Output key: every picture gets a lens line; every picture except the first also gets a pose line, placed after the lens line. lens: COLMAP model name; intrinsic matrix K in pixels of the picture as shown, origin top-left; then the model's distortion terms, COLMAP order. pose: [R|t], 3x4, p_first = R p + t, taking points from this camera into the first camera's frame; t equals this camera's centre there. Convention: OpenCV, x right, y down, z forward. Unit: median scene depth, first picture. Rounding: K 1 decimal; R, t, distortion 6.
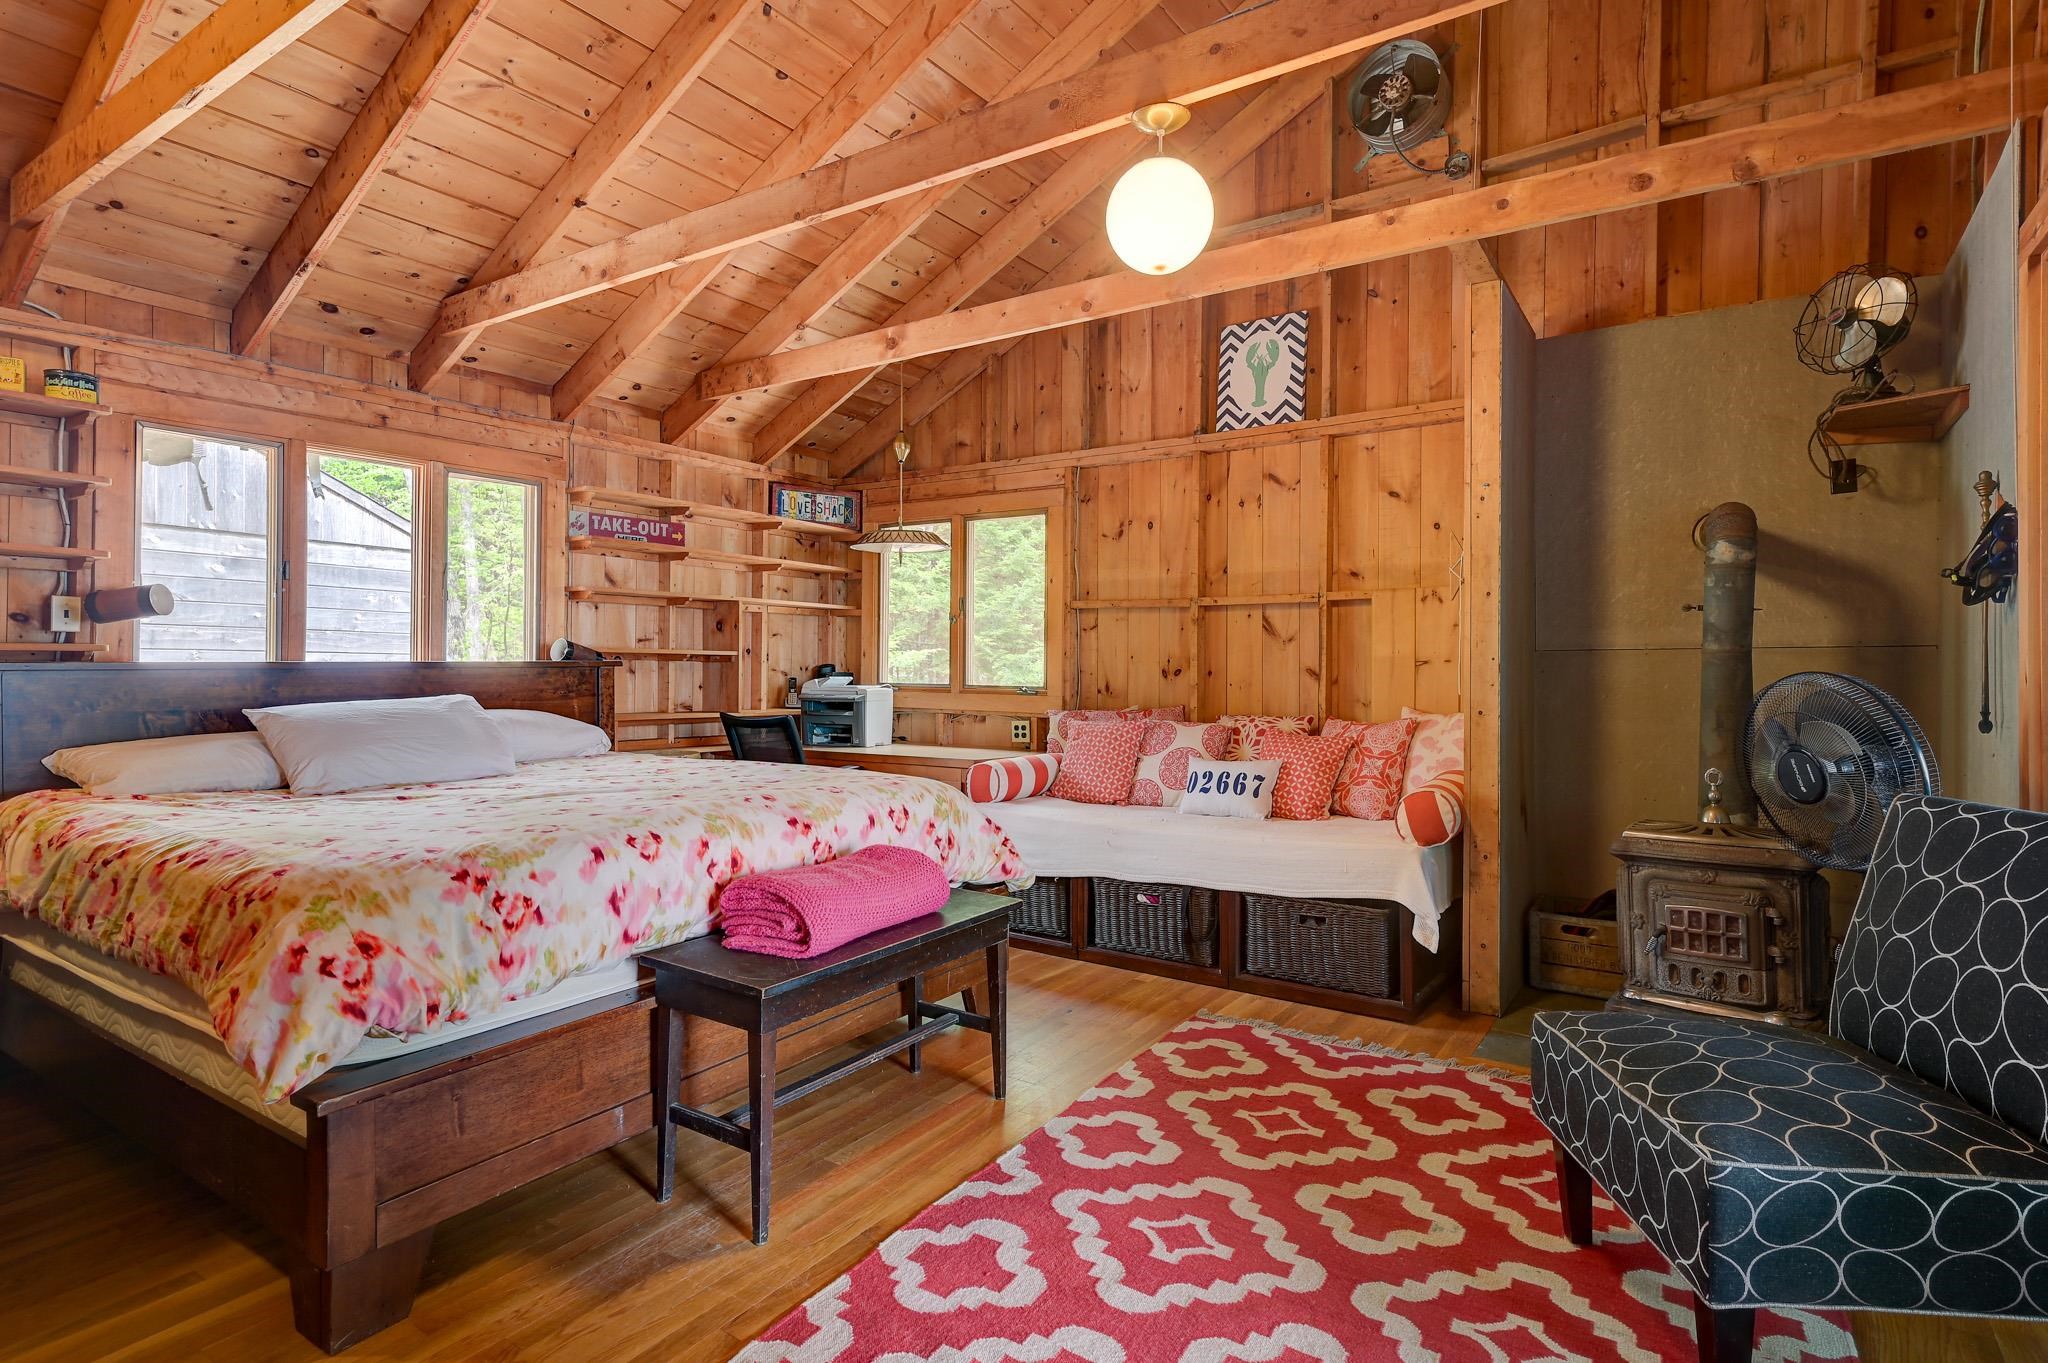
lens RADIAL K [[1039.7, 0, 1011.5], [0, 1039.7, 671.0], [0, 0, 1]] dist [0.010755, -0.000406]
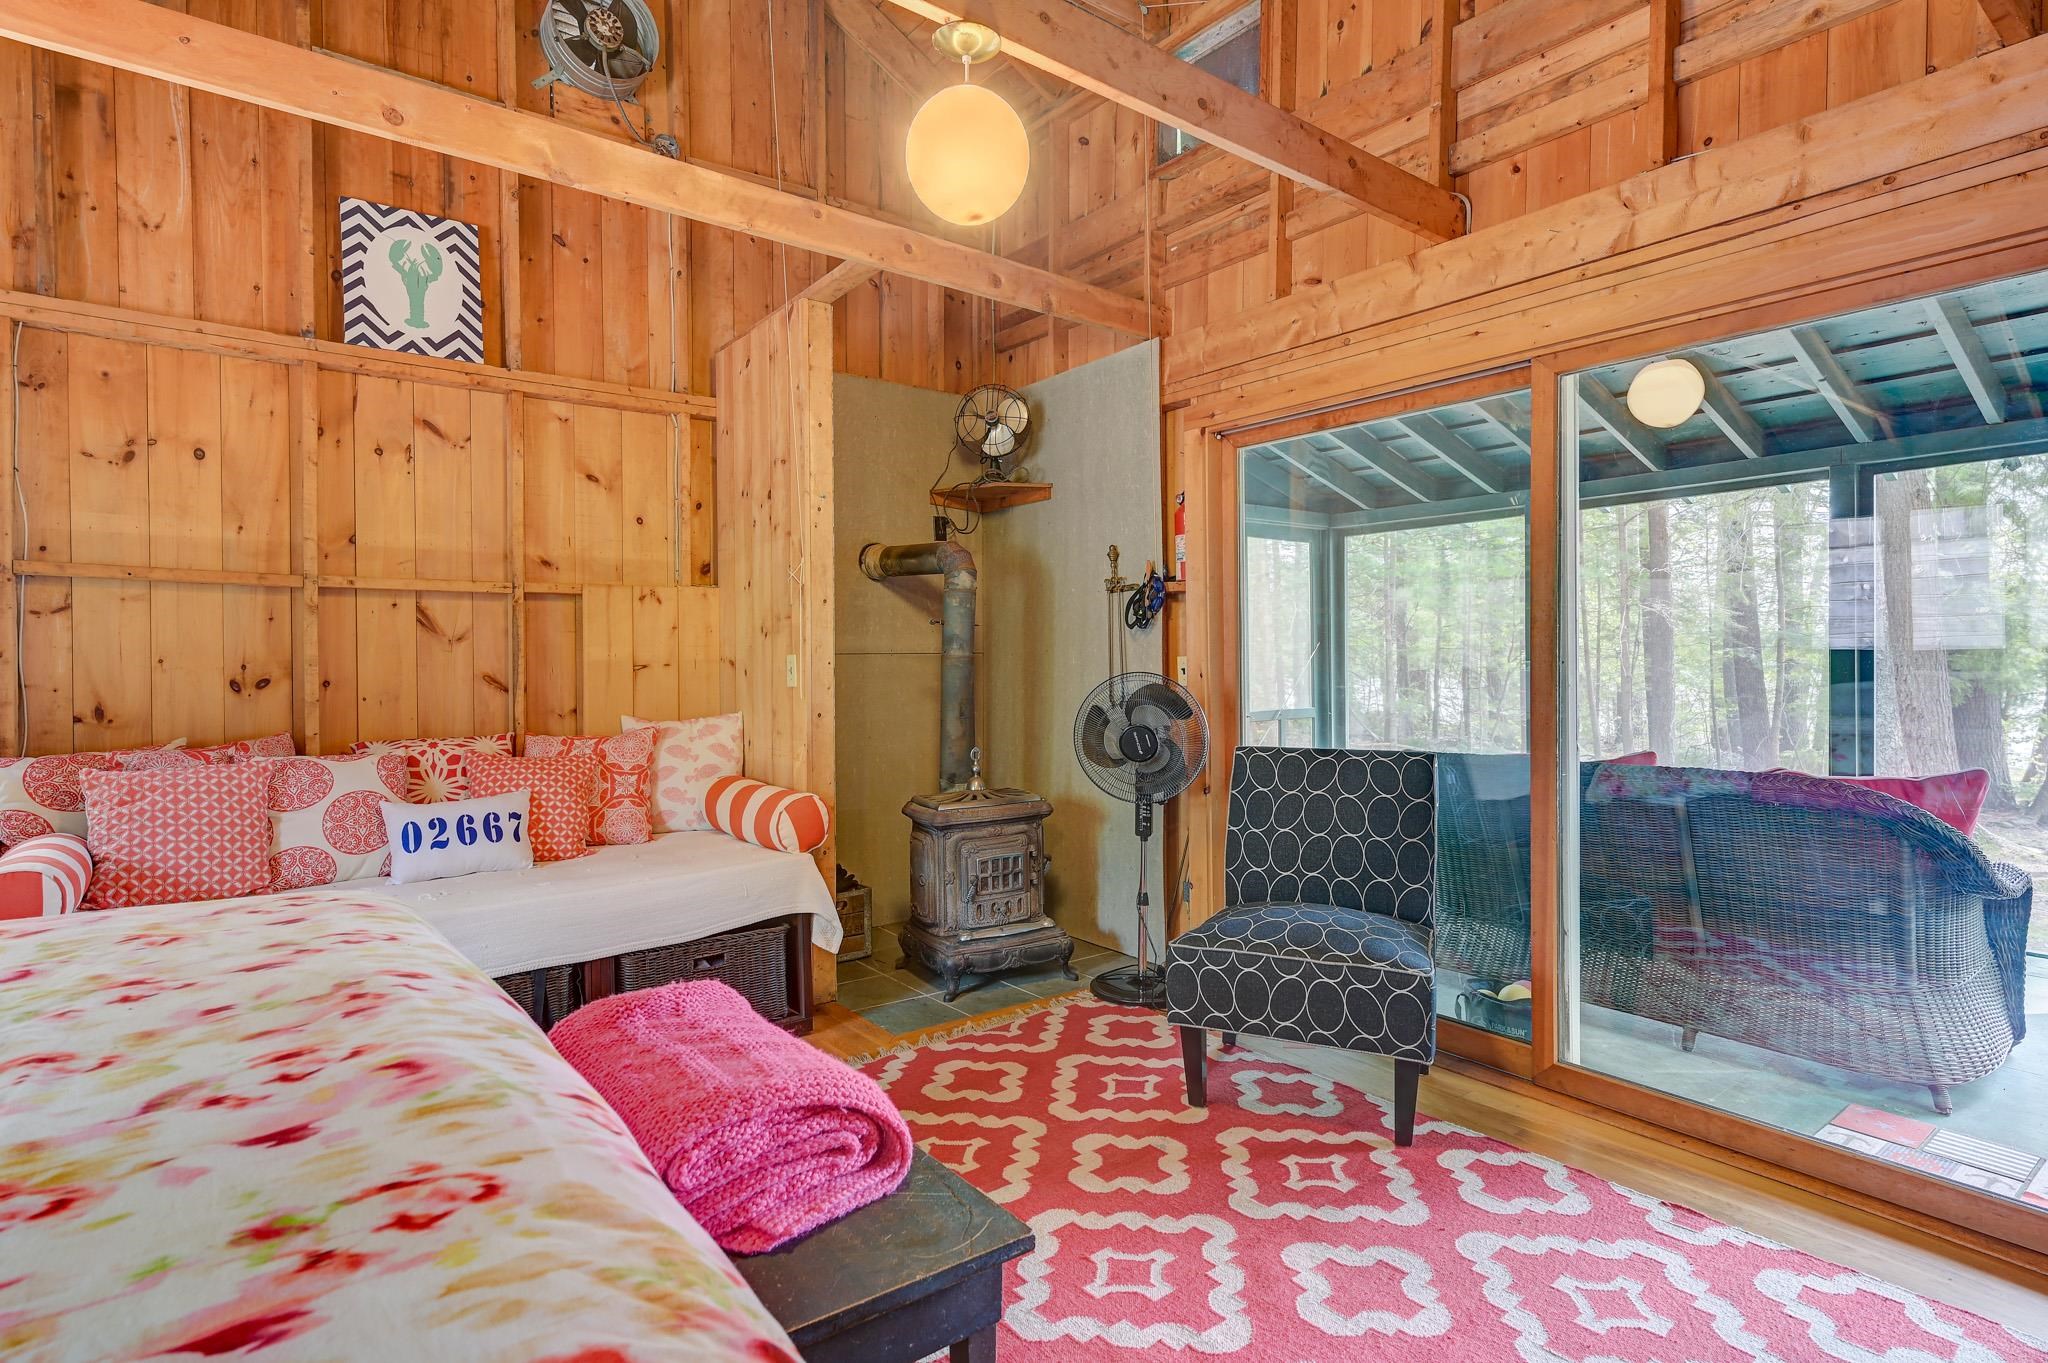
lens RADIAL K [[1039.7, 0, 1014.5], [0, 1039.7, 672.8], [0, 0, 1]] dist [0.010755, -0.000406]
pose [[0.318199, -0.012993, 0.947935, -0.361446], [0.011036, 0.999889, 0.010001, -0.007950], [-0.947960, 0.007279, 0.318307, 0.371603]]
